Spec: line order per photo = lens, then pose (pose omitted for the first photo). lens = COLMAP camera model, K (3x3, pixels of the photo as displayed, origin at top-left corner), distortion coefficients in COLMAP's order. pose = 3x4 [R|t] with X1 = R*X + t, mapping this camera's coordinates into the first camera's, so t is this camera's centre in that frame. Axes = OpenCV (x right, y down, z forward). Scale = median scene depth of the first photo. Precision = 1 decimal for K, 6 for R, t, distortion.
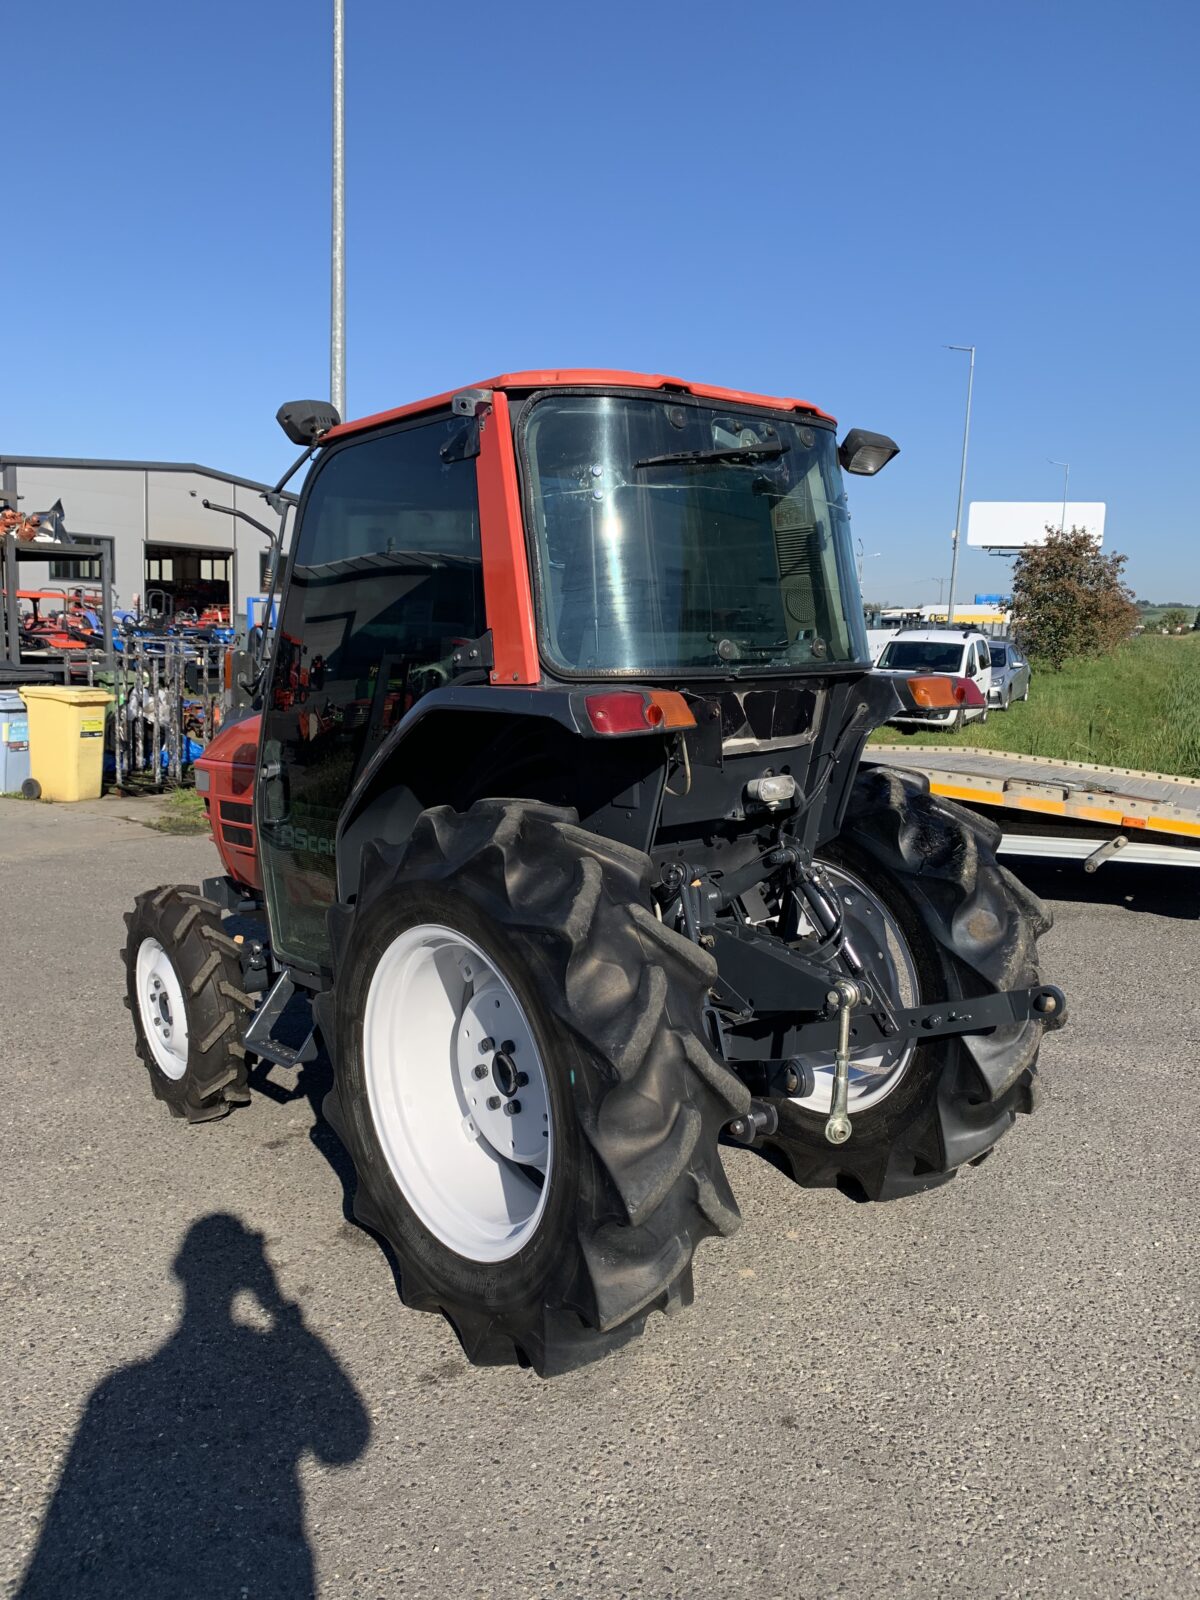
lens RADIAL K [[1197.1, 0, 600.0], [0, 1197.1, 800.0], [0, 0, 1]] dist [0.016398, 0.001449]
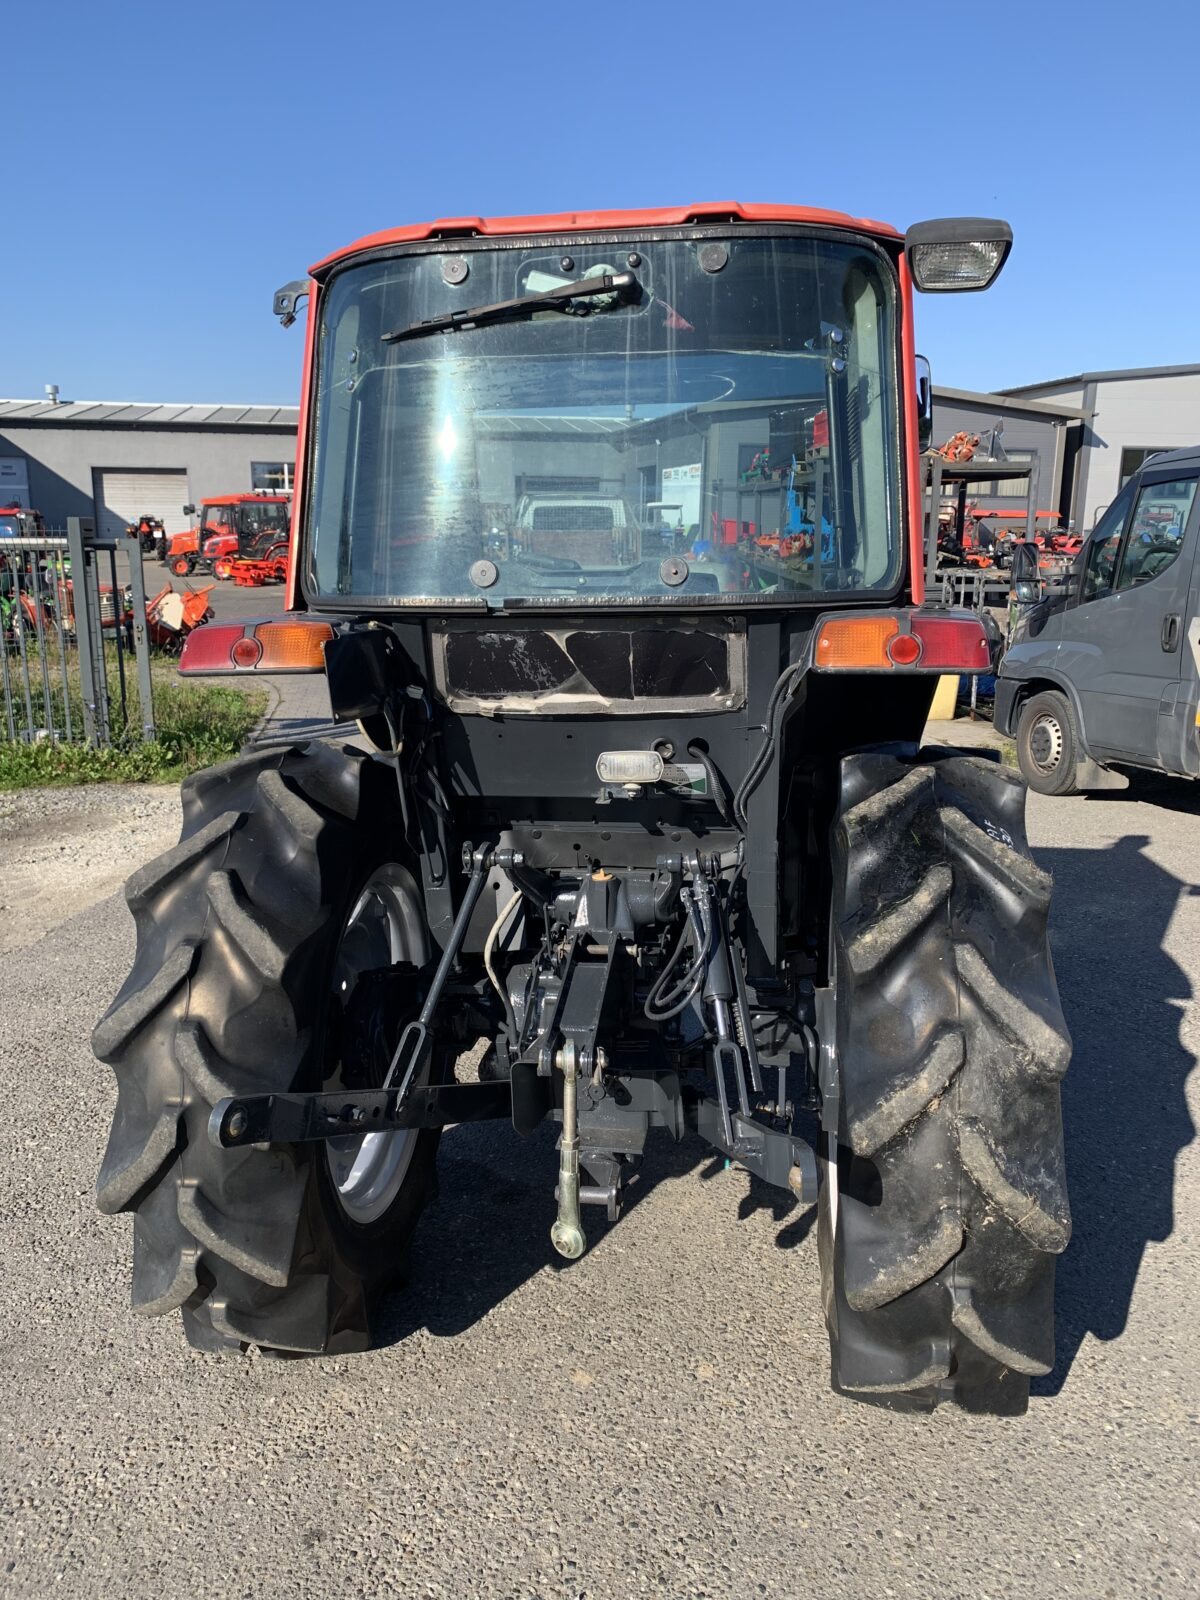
lens RADIAL K [[1217.6, 0, 600.0], [0, 1217.6, 800.0], [0, 0, 1]] dist [0.008690, 0.001949]
pose [[0.667358, 0.140973, -0.731273, 0.661567], [-0.095248, 0.990013, 0.103929, -0.063188], [0.738621, 0.000295, 0.674121, 0.475195]]
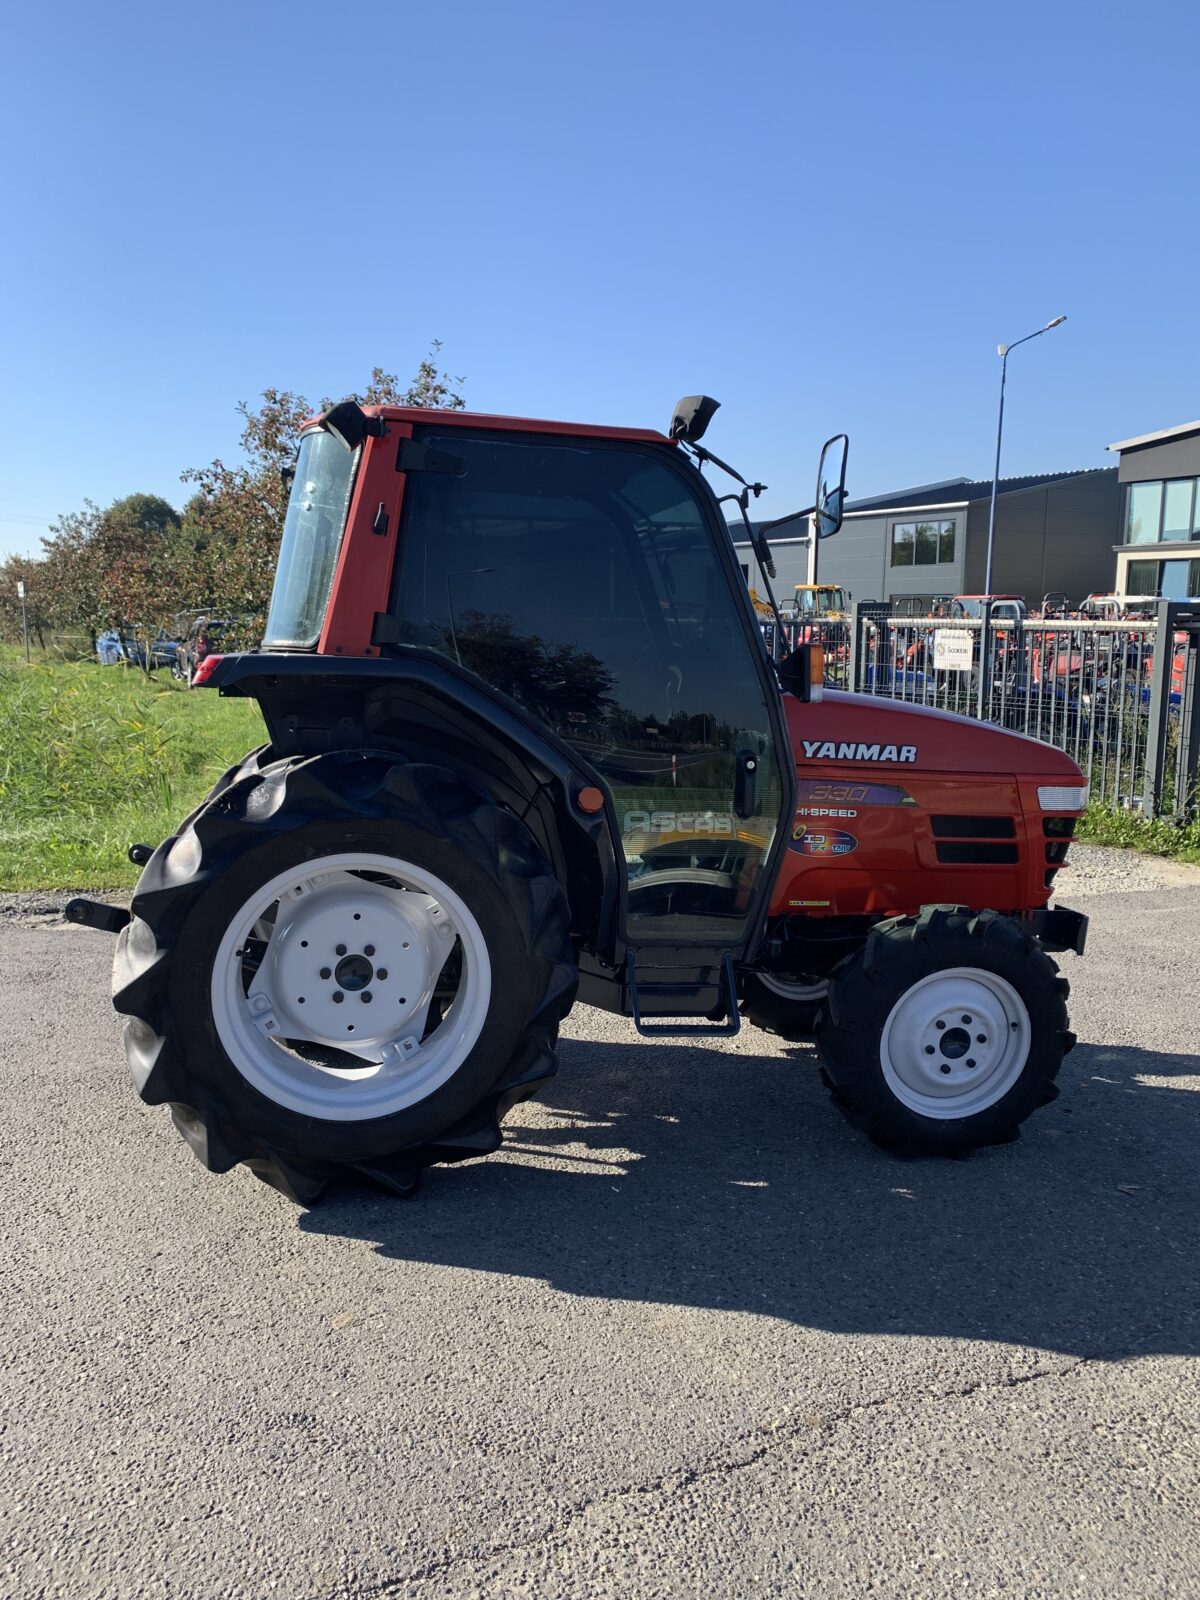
lens RADIAL K [[1236.6, 0, 600.0], [0, 1236.6, 800.0], [0, 0, 1]] dist [0.010909, -0.002977]
pose [[-0.478212, 0.107979, -0.871581, 1.116196], [-0.140337, 0.970266, 0.197204, -0.247495], [0.866960, 0.216620, -0.448839, 1.846082]]
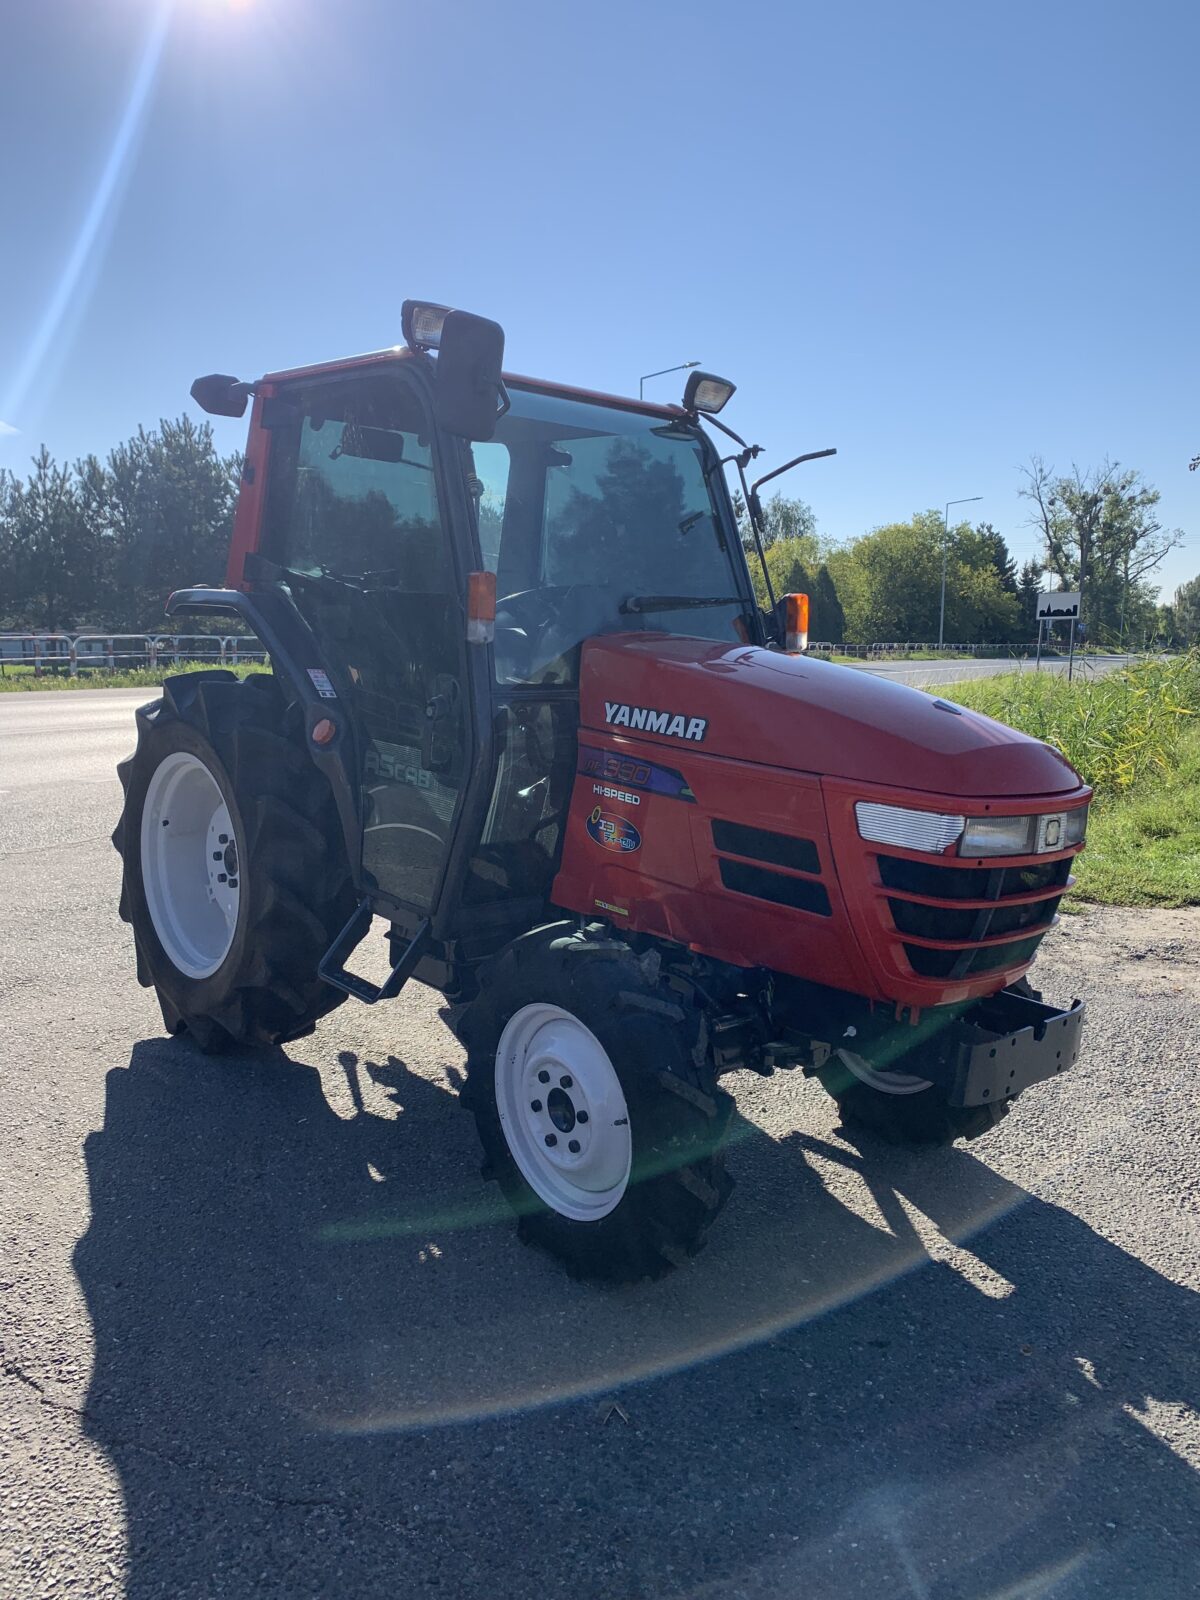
lens RADIAL K [[1236.6, 0, 600.0], [0, 1236.6, 800.0], [0, 0, 1]] dist [0.010909, -0.002977]
pose [[-0.998364, -0.031266, -0.047867, -0.098825], [-0.043313, 0.960106, 0.276262, -0.290980], [0.037320, 0.277884, -0.959889, 2.472697]]
